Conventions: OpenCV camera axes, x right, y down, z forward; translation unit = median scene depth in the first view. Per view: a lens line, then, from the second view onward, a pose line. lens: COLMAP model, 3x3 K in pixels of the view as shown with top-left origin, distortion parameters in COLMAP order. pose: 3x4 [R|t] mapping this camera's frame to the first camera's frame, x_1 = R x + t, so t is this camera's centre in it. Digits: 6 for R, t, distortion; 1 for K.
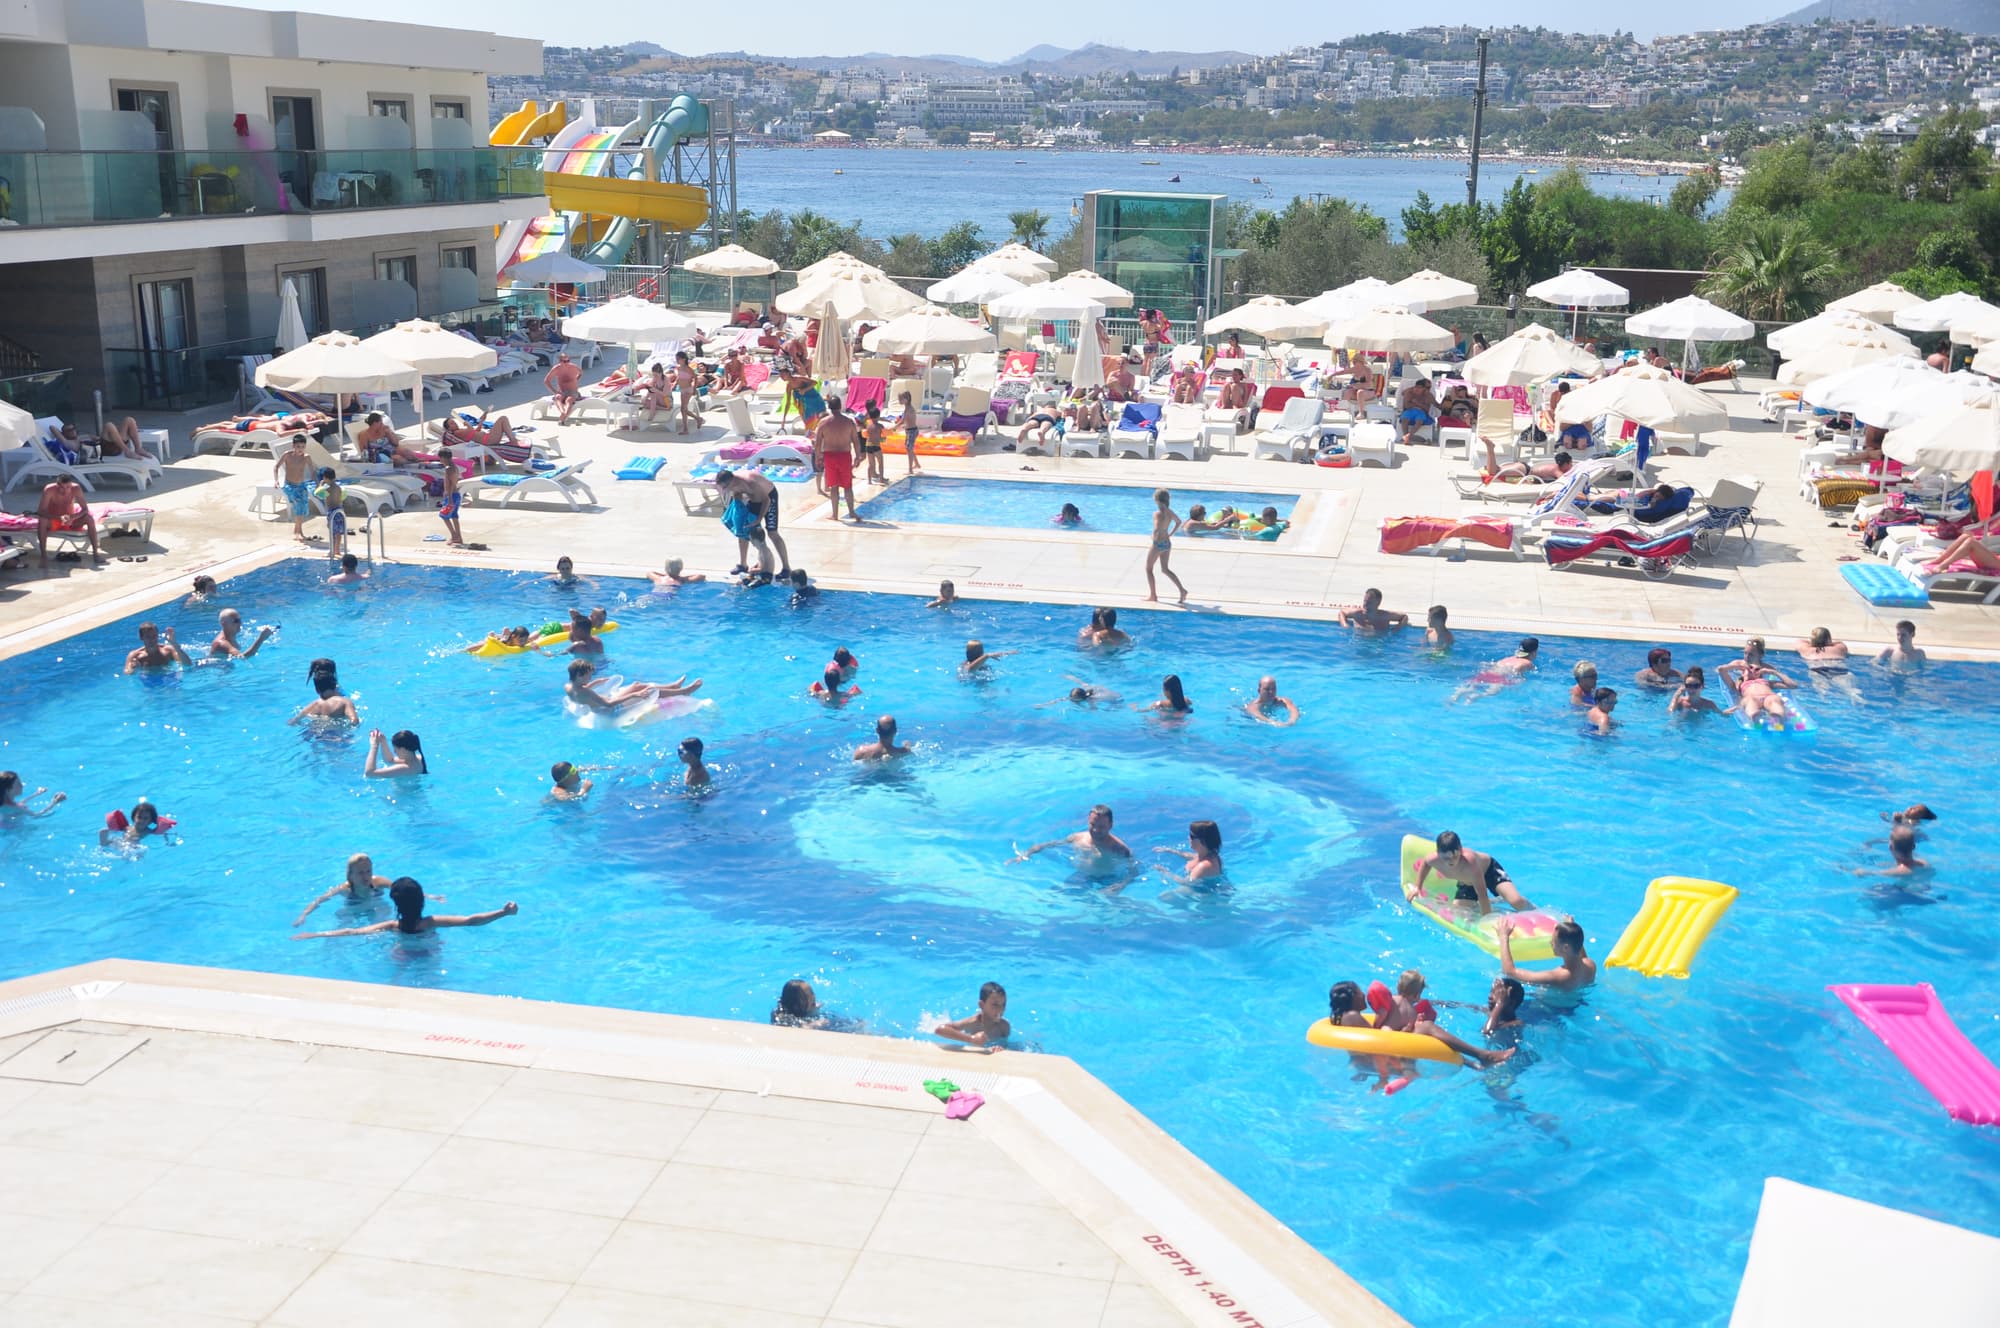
lens RADIAL K [[1992.3, 0, 1000.0], [0, 1992.3, 664.0], [0, 0, 1]] dist [0.001814, 0.005670]
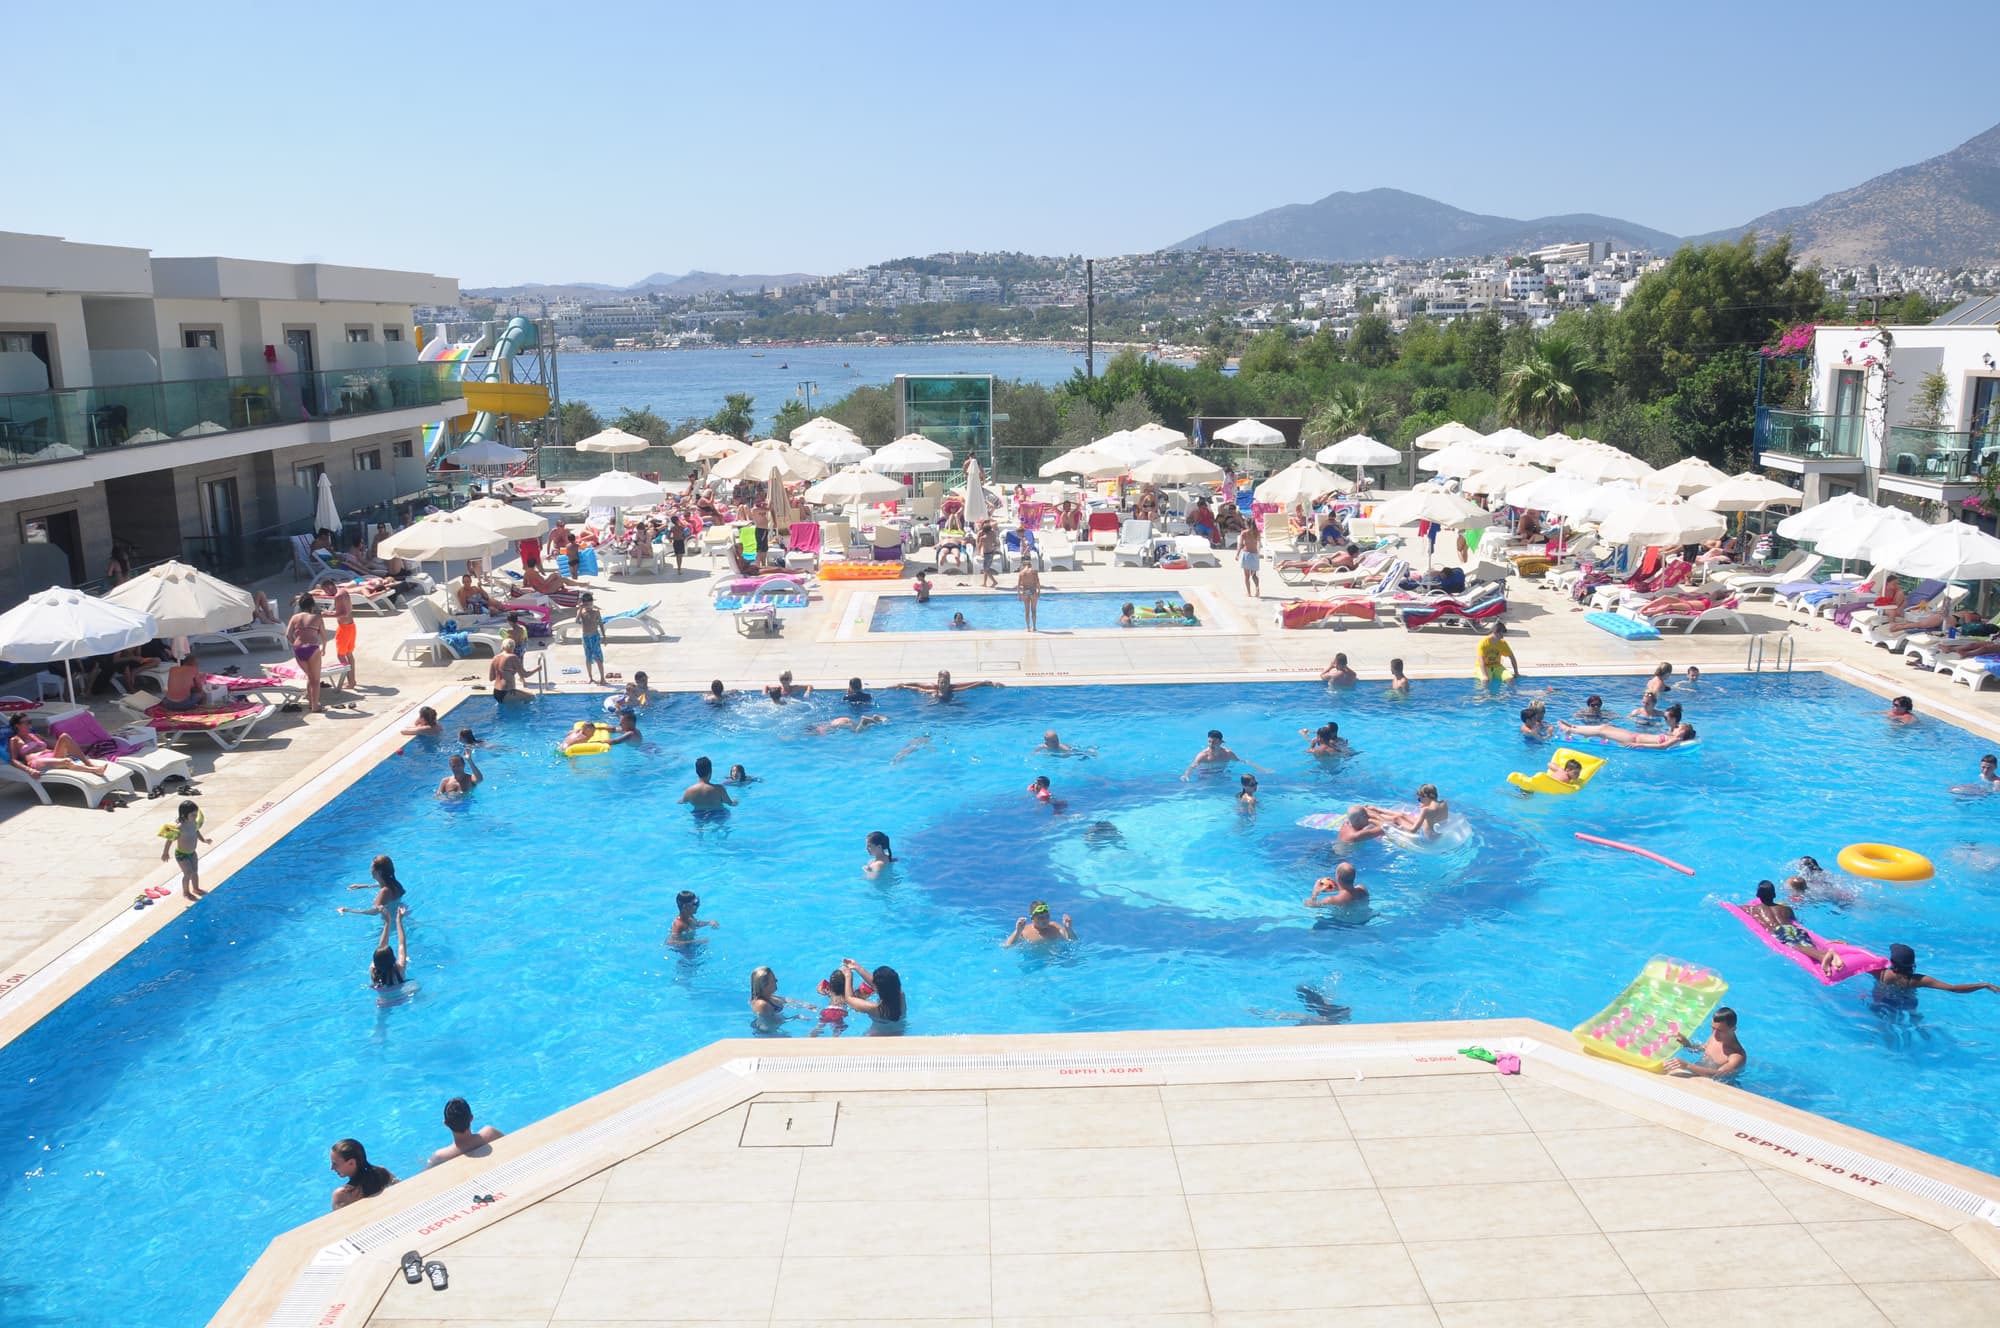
lens RADIAL K [[1508.7, 0, 999.8], [0, 1508.7, 623.0], [0, 0, 1]] dist [-0.109671, 0.003732]
pose [[0.975225, -0.069741, 0.209935, -0.150871], [0.084009, 0.994668, -0.059823, -0.010453], [-0.204643, 0.075978, 0.975884, 0.028740]]
